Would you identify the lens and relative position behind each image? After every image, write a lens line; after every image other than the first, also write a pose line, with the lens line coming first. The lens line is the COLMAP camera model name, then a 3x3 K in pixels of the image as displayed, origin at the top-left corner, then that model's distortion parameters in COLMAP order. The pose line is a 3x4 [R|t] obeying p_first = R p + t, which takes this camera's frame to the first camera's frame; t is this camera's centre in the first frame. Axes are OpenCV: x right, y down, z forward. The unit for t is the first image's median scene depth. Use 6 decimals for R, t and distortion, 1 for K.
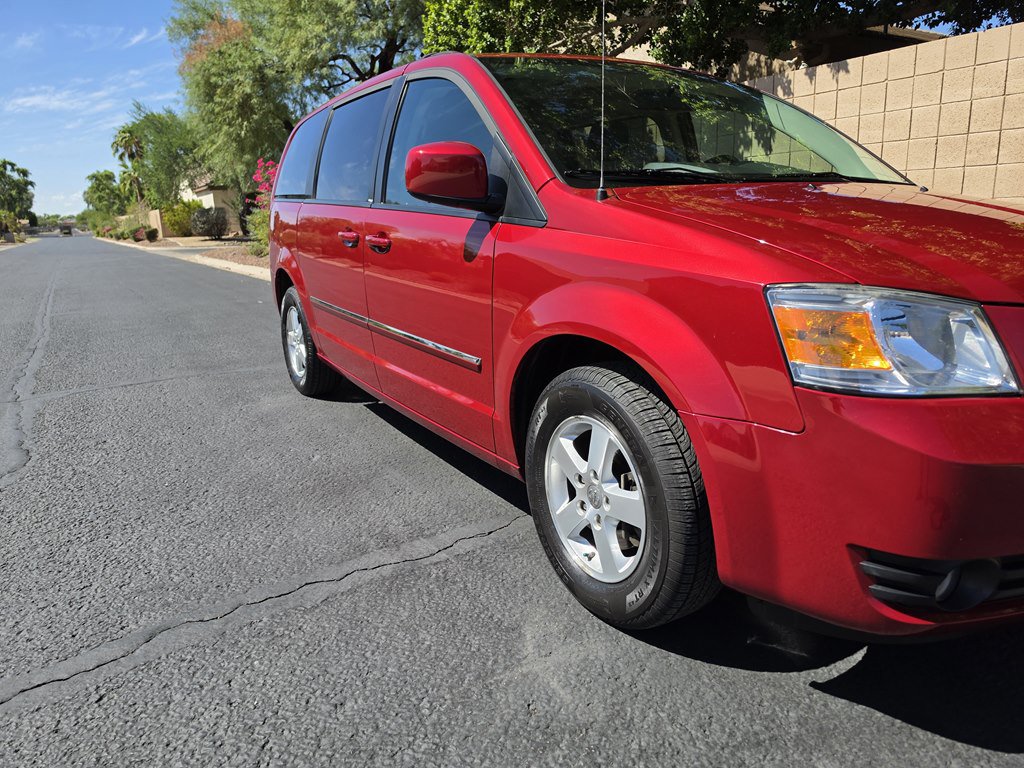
lens RADIAL K [[750.2, 0, 518.0], [0, 750.2, 385.4], [0, 0, 1]] dist [0.055288, -0.066187]
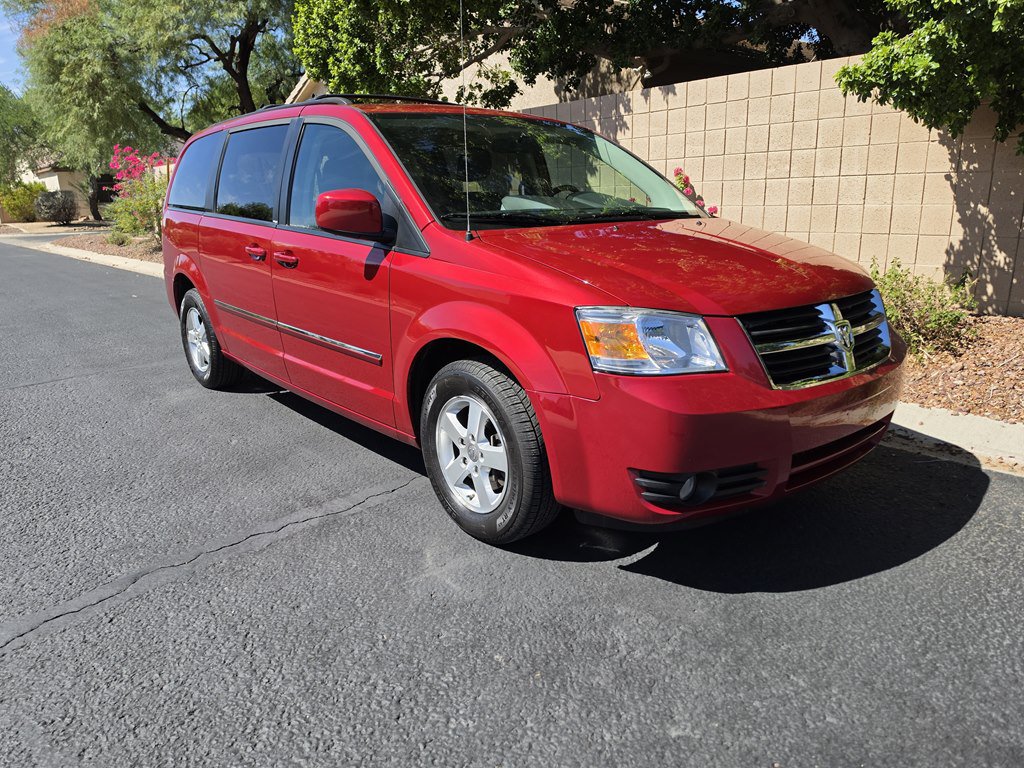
lens RADIAL K [[733.0, 0, 513.1], [0, 733.0, 383.6], [0, 0, 1]] dist [0.104425, -0.100067]
pose [[0.987391, -0.039883, 0.153196, -0.024316], [0.036387, 0.999011, 0.025560, -0.011764], [-0.154064, -0.019663, 0.987865, -0.317637]]
